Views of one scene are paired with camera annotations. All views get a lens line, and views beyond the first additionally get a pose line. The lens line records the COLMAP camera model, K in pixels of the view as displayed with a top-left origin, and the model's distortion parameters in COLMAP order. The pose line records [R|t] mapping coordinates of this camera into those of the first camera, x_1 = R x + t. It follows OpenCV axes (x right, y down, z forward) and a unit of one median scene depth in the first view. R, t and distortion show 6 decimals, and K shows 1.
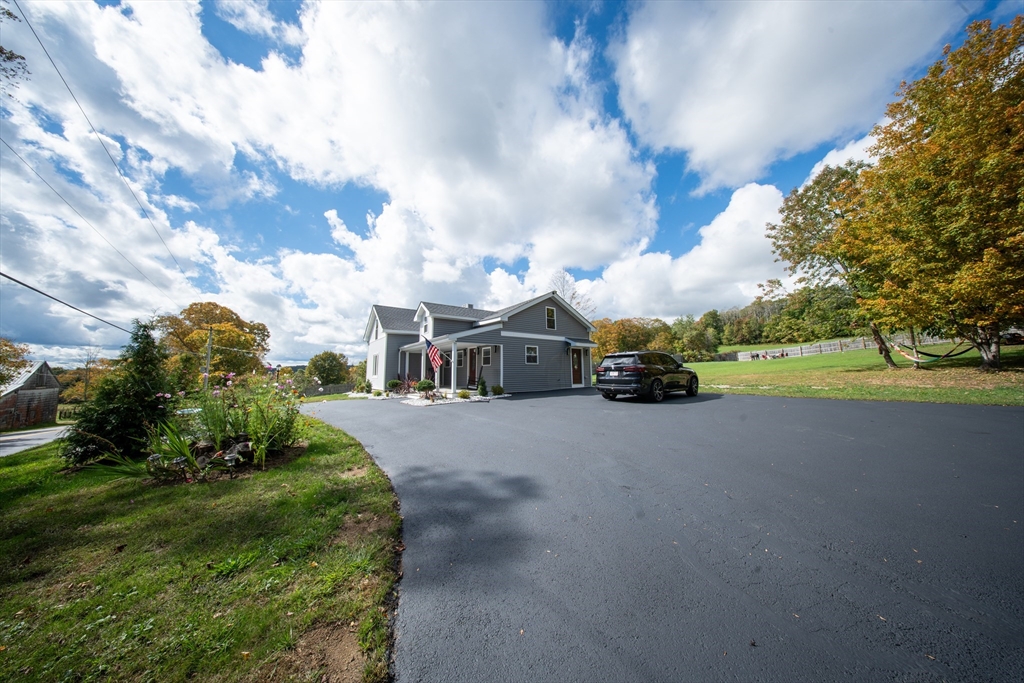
lens RADIAL K [[299.4, 0, 509.5], [0, 299.4, 340.0], [0, 0, 1]] dist [-0.006448, -0.000153]
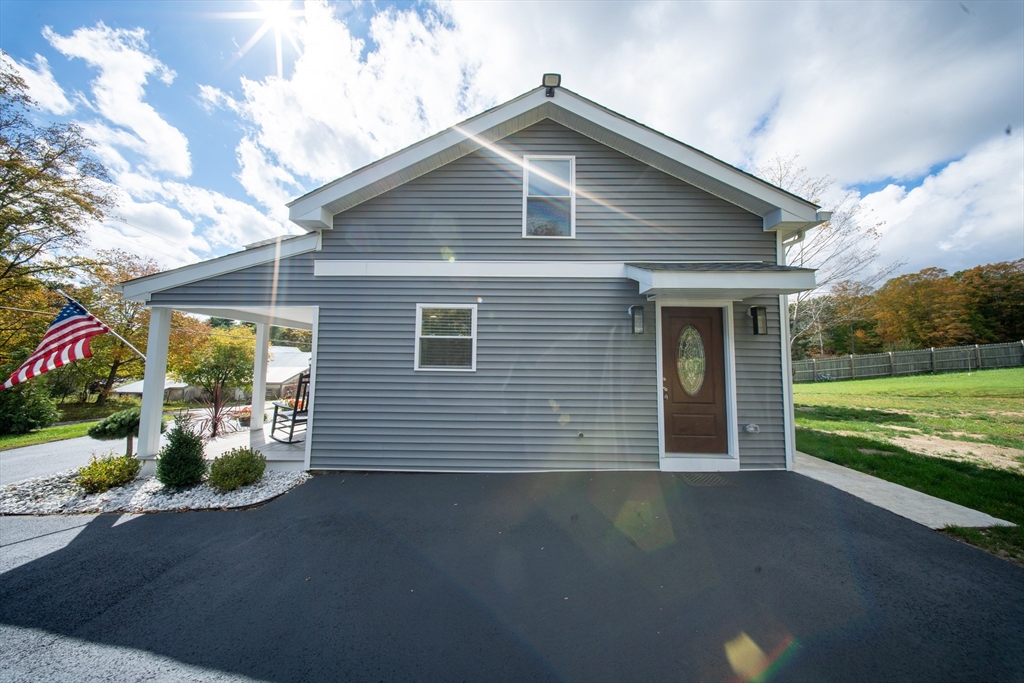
lens RADIAL K [[302.1, 0, 515.5], [0, 302.1, 339.6], [0, 0, 1]] dist [-0.000135, -0.000032]
pose [[0.806137, -0.023913, -0.591246, 0.260245], [0.048582, 0.998484, 0.025857, 0.043682], [0.589732, -0.049568, 0.806077, 0.743774]]
